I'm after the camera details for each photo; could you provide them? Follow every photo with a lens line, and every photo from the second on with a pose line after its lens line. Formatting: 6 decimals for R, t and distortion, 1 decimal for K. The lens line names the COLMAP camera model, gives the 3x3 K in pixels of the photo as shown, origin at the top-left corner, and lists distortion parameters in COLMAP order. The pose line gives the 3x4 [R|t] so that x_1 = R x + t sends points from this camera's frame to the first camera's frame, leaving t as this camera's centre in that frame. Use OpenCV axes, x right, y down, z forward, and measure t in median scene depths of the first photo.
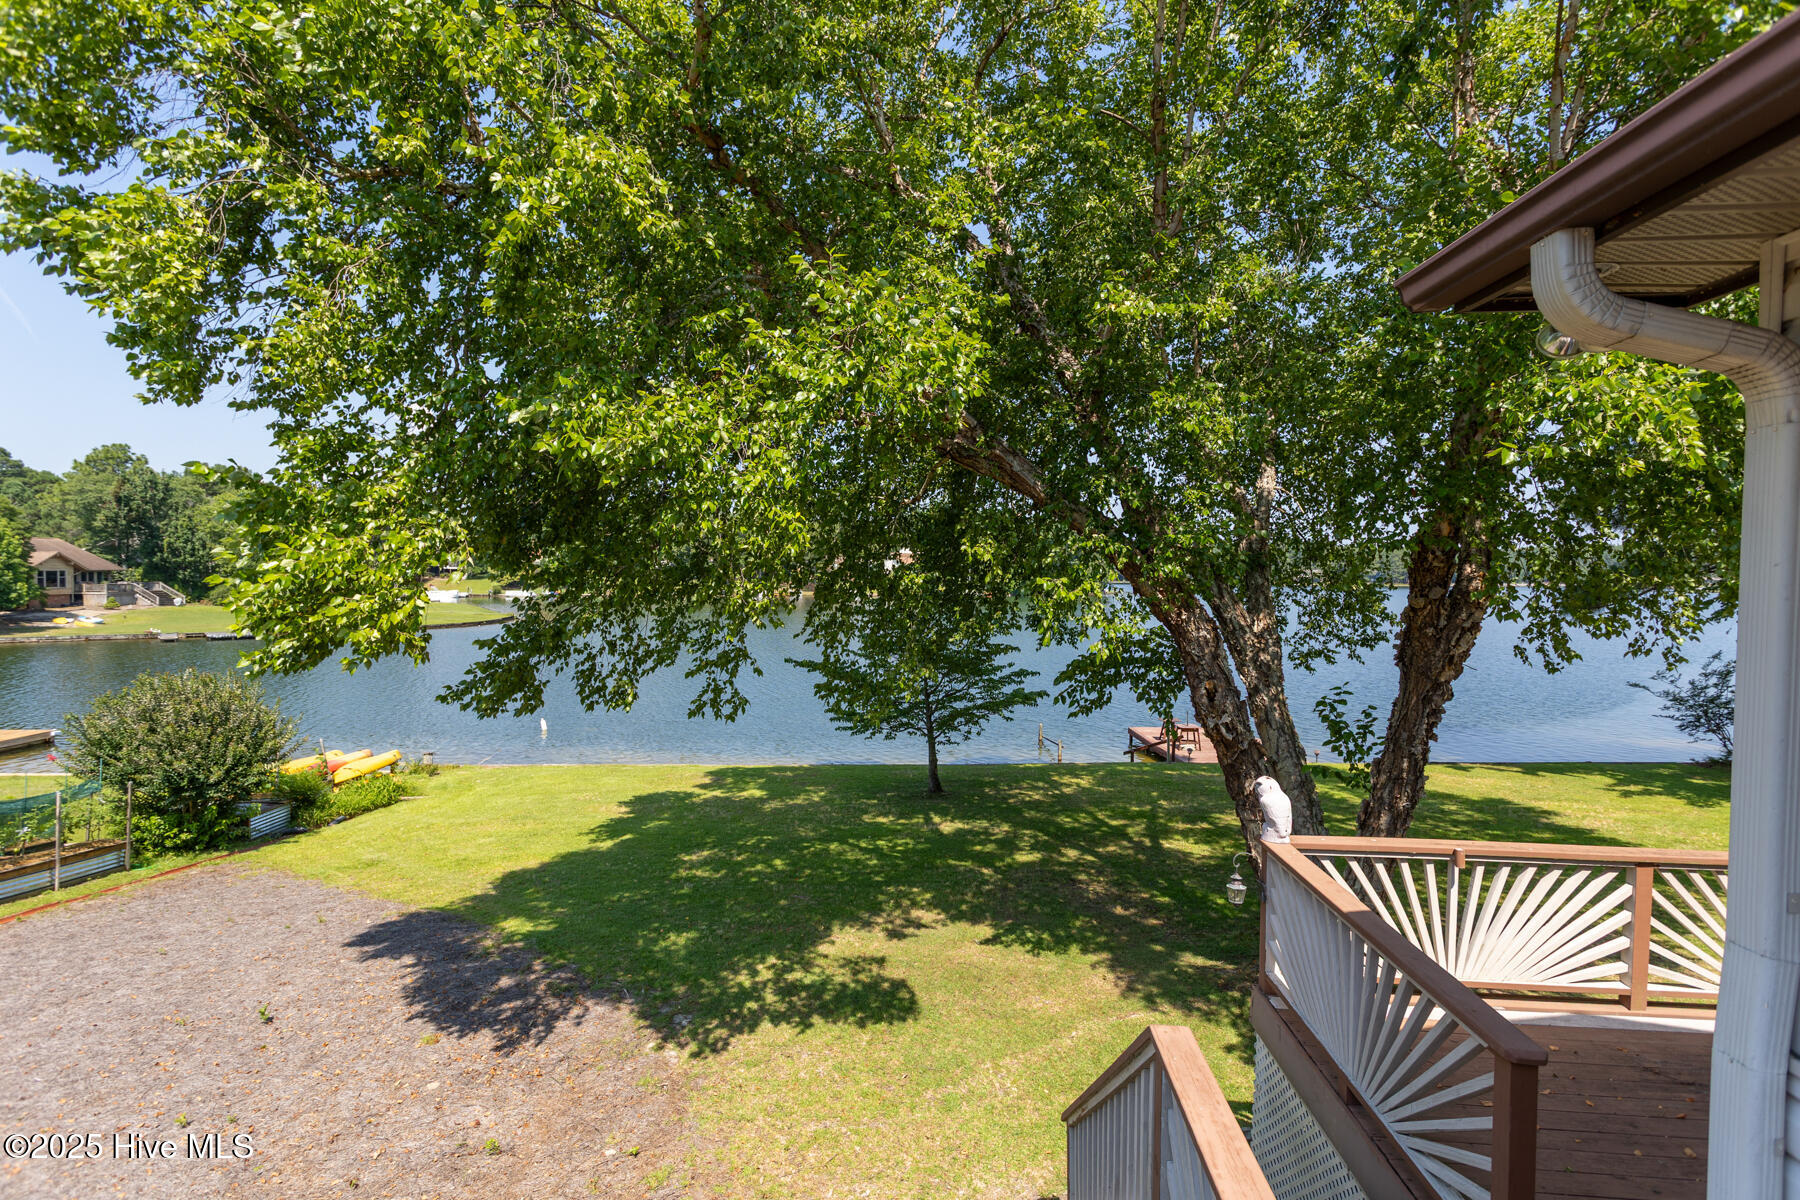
lens RADIAL K [[860.3, 0, 898.7], [0, 860.3, 597.2], [0, 0, 1]] dist [0.016834, -0.000040]
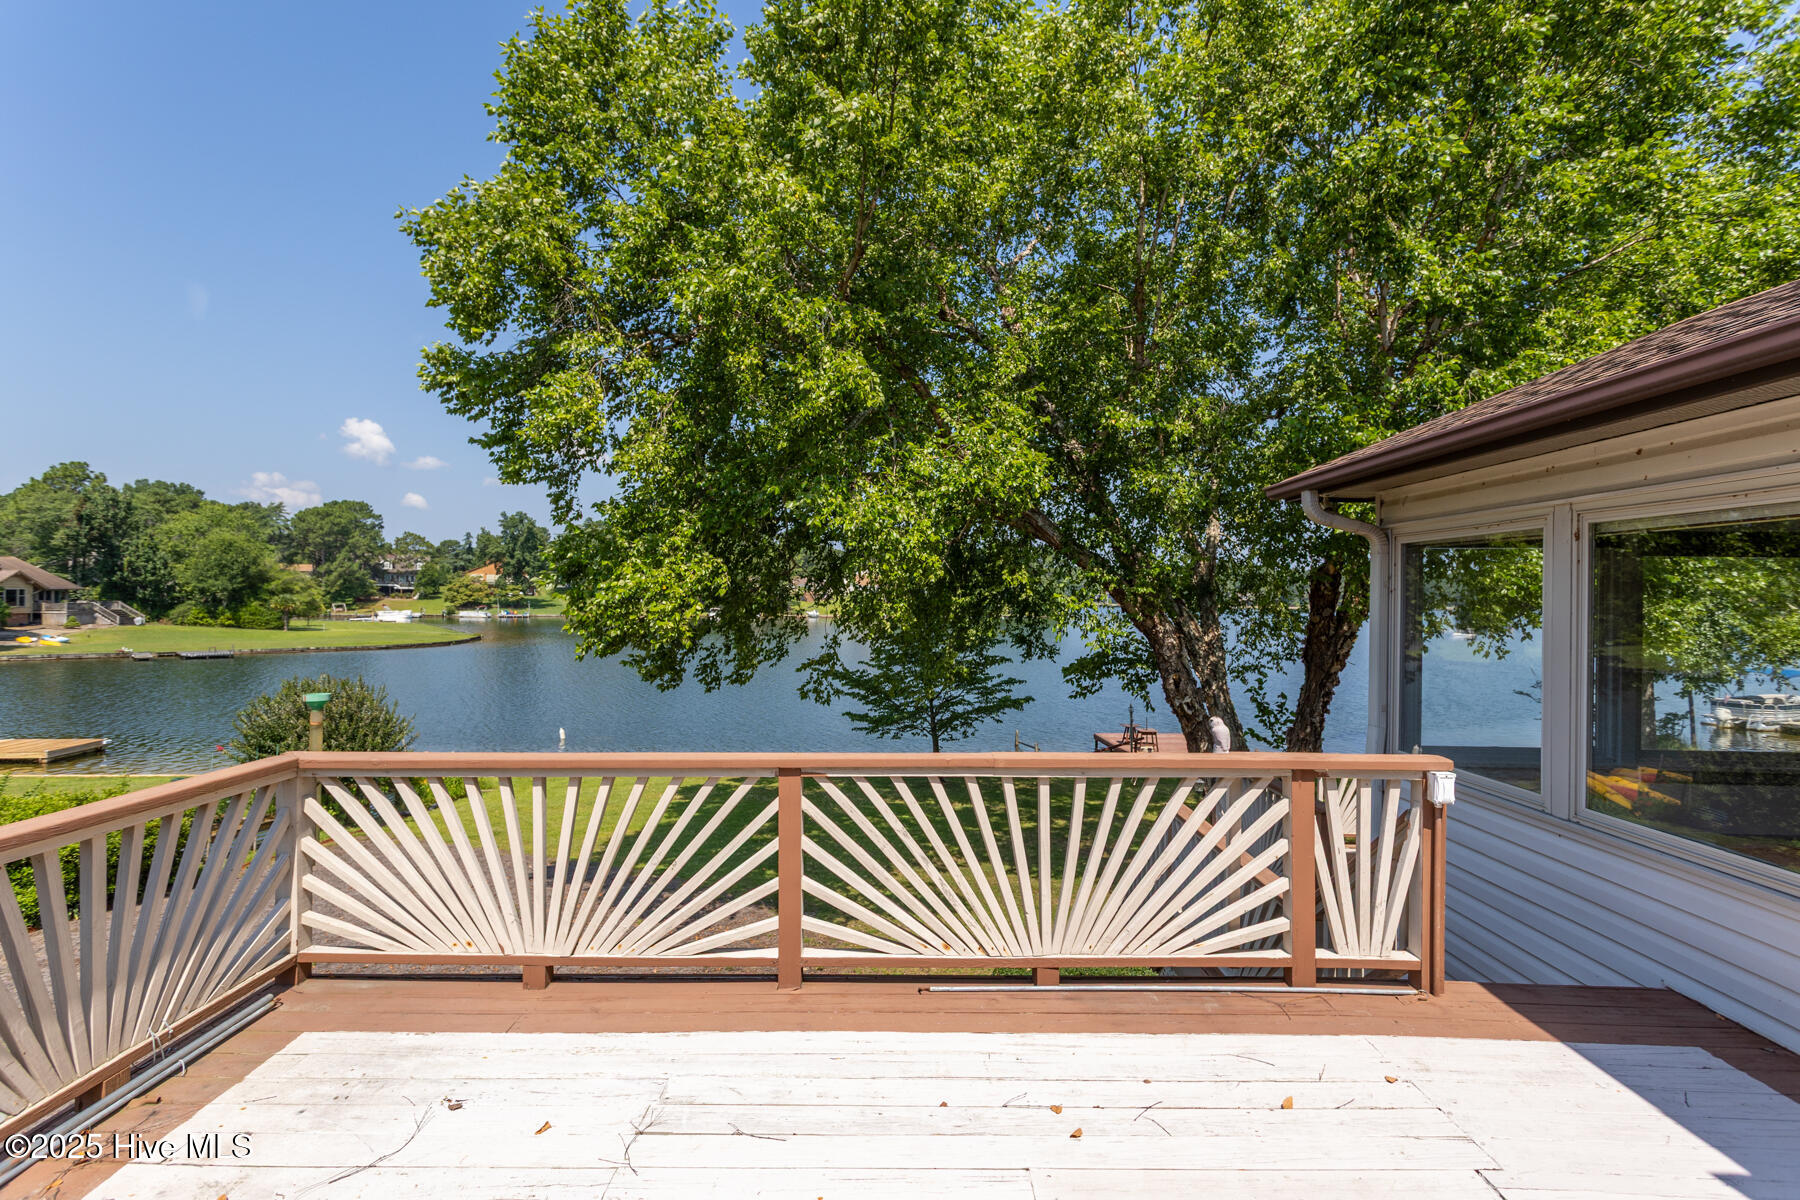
lens RADIAL K [[860.3, 0, 900.4], [0, 860.3, 592.7], [0, 0, 1]] dist [0.016834, -0.000040]
pose [[0.998441, 0.005528, 0.055551, -0.074946], [-0.003763, 0.999486, -0.031823, 0.005016], [-0.055699, 0.031564, 0.997949, -0.172996]]
